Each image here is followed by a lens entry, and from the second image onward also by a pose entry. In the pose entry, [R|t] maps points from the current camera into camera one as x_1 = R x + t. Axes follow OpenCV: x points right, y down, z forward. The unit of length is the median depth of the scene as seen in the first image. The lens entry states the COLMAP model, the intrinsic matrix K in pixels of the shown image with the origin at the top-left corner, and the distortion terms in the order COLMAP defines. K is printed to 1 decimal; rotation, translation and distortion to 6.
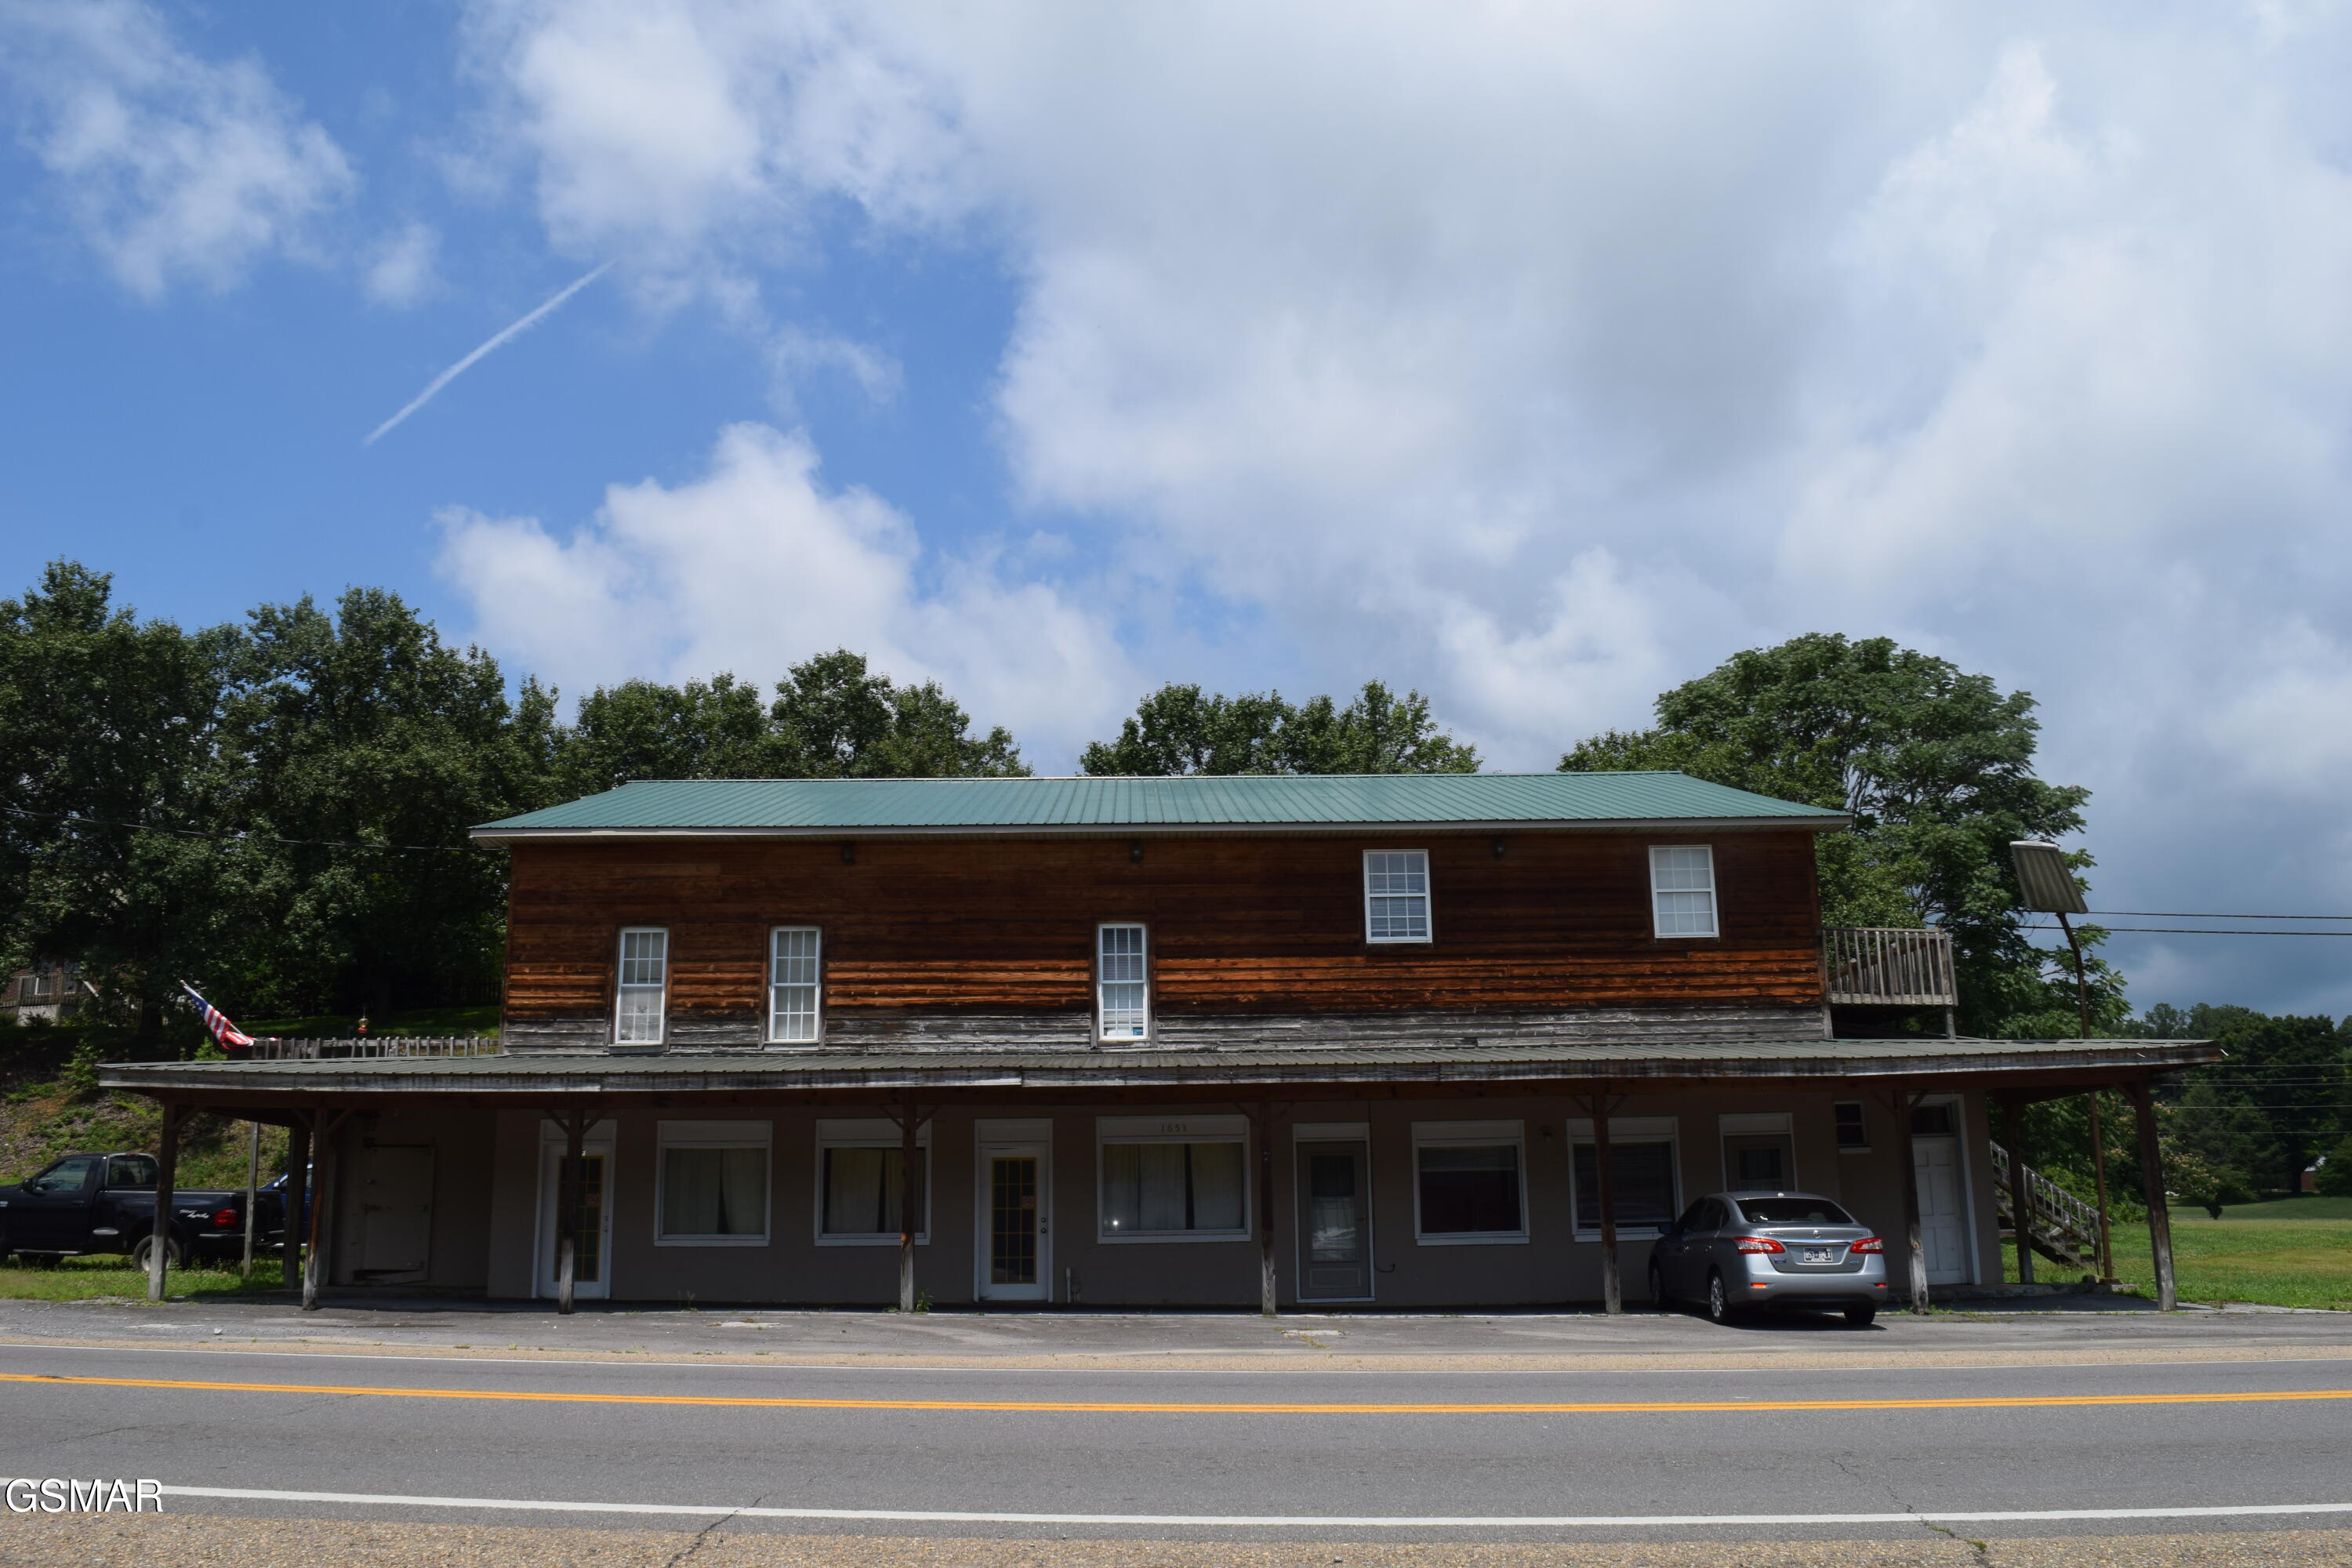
lens RADIAL K [[1932.3, 0, 1176.0], [0, 1932.3, 784.0], [0, 0, 1]] dist [-0.097845, 0.012460]
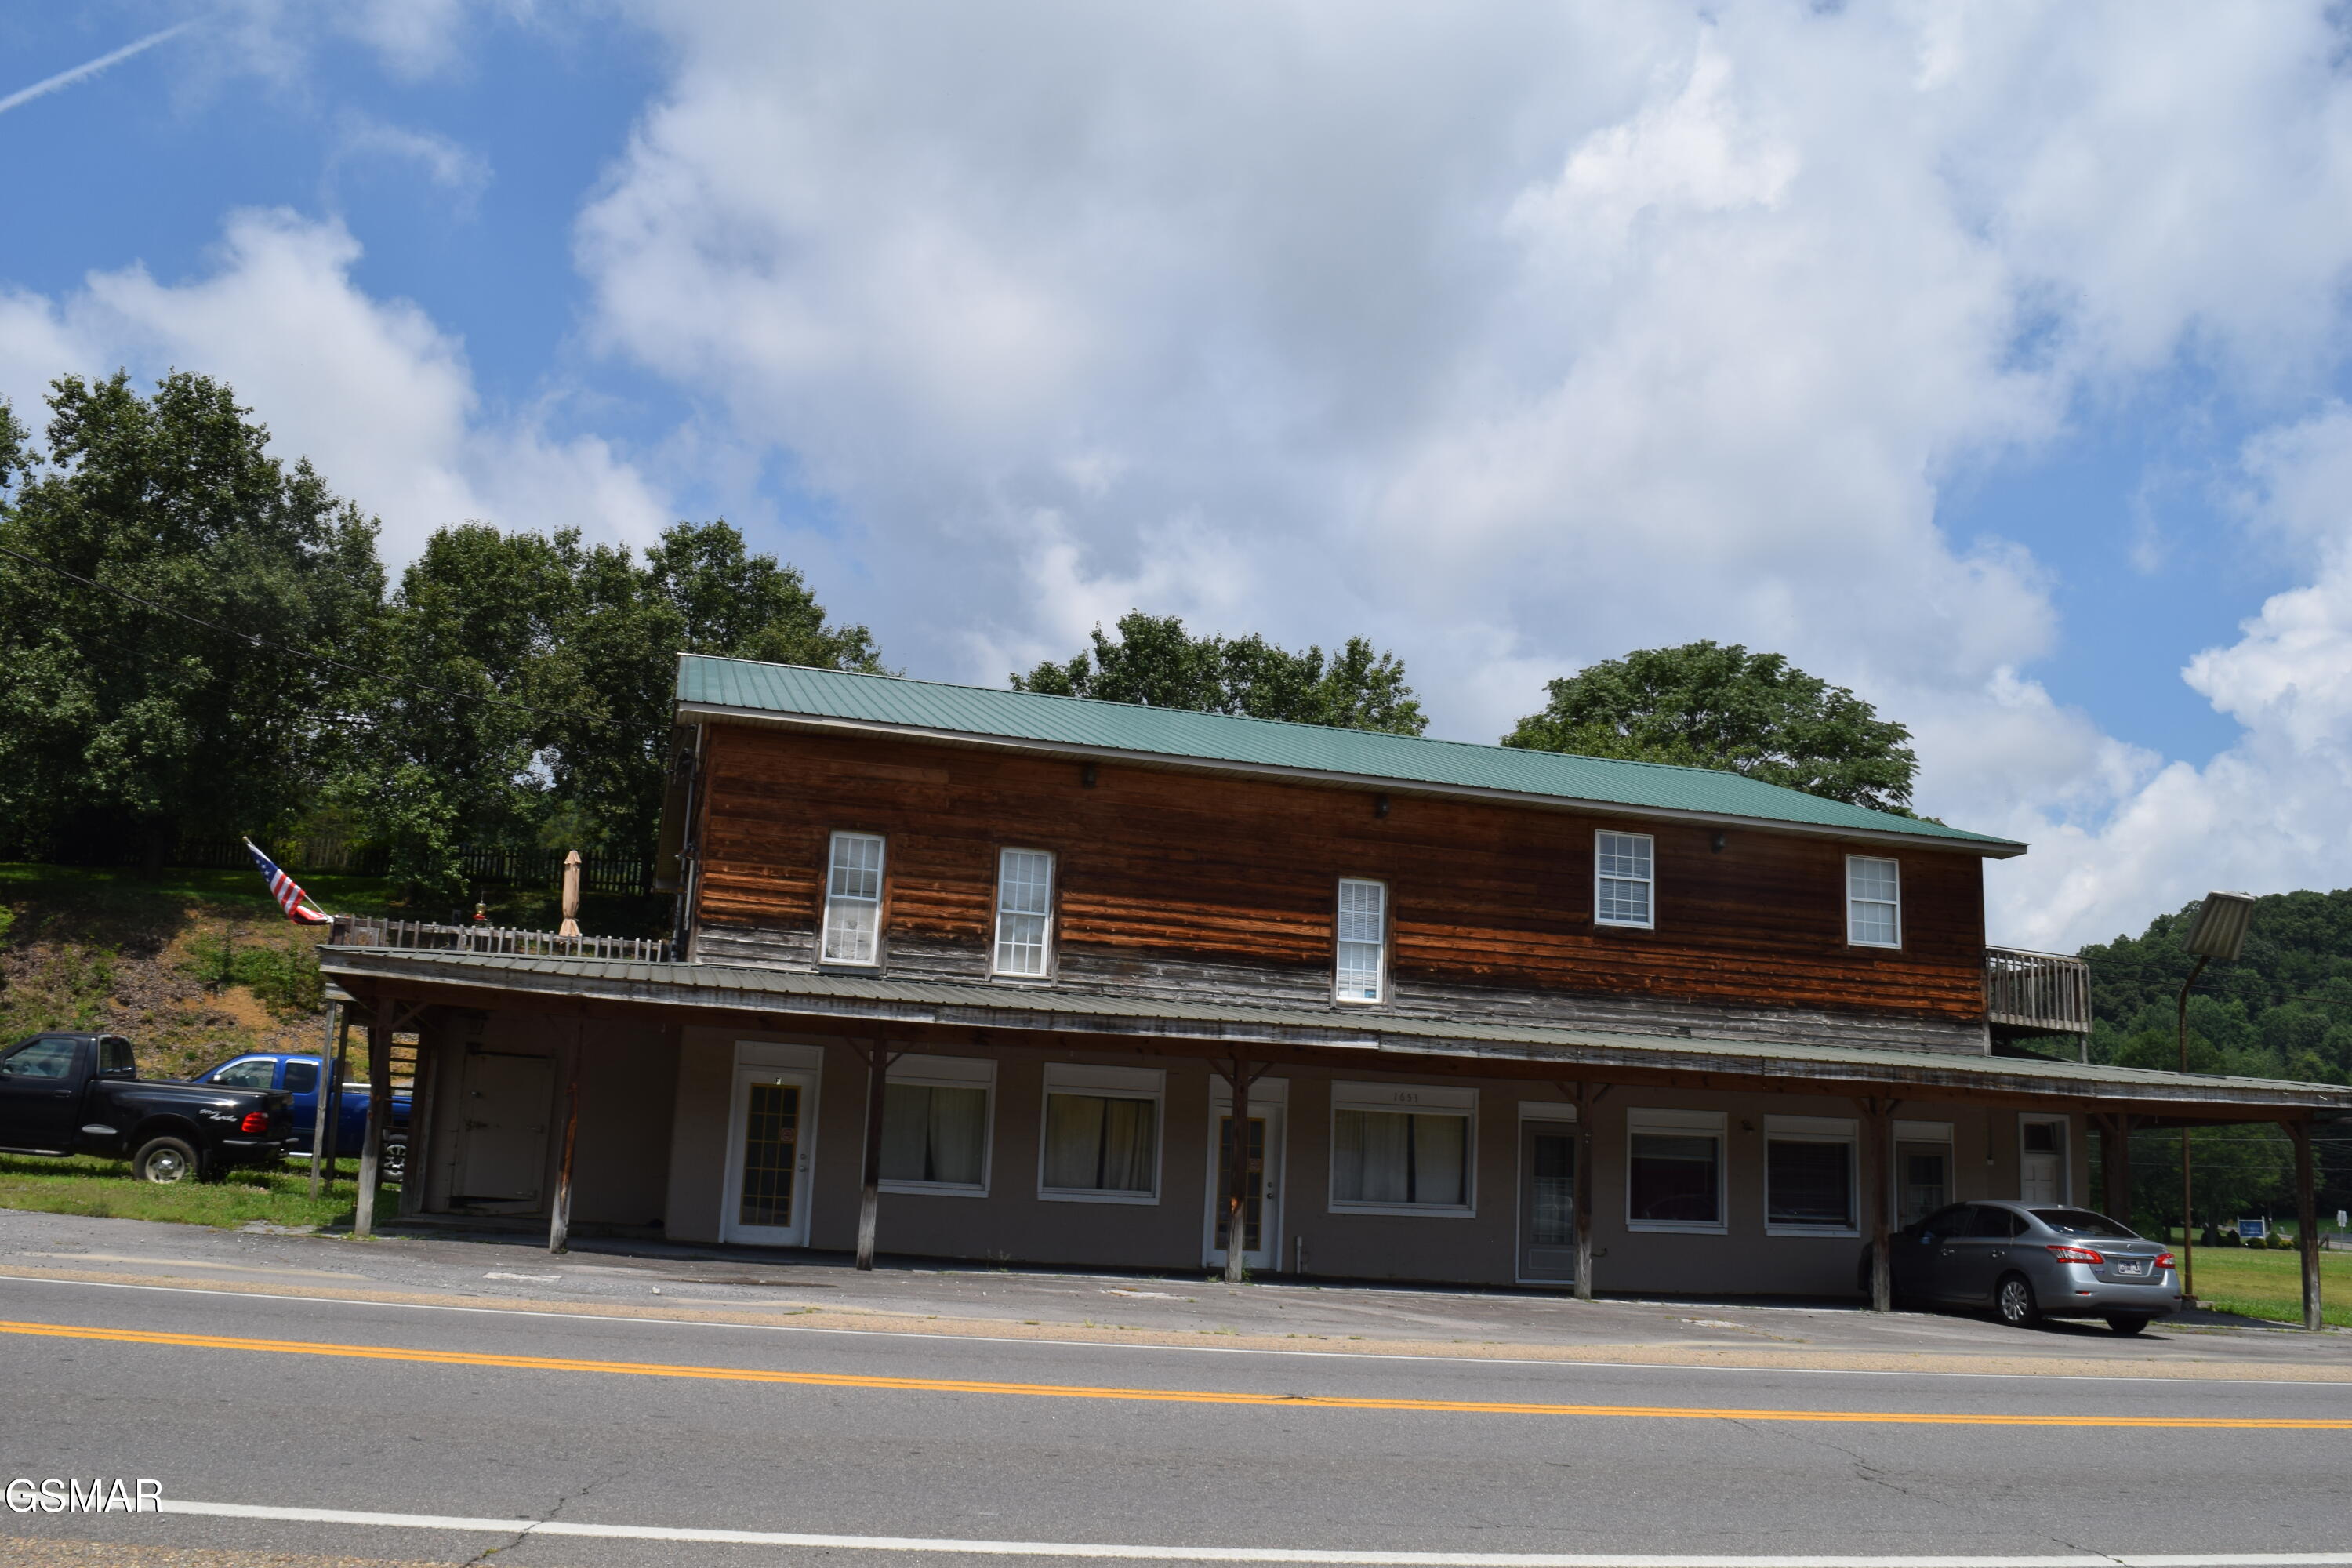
lens RADIAL K [[2006.3, 0, 1176.0], [0, 2006.3, 784.0], [0, 0, 1]] dist [-0.098671, 0.008722]
pose [[0.962571, 0.109421, 0.247959, -0.370405], [-0.118590, 0.992693, 0.022302, 0.014048], [-0.243707, -0.050873, 0.968514, 0.066270]]
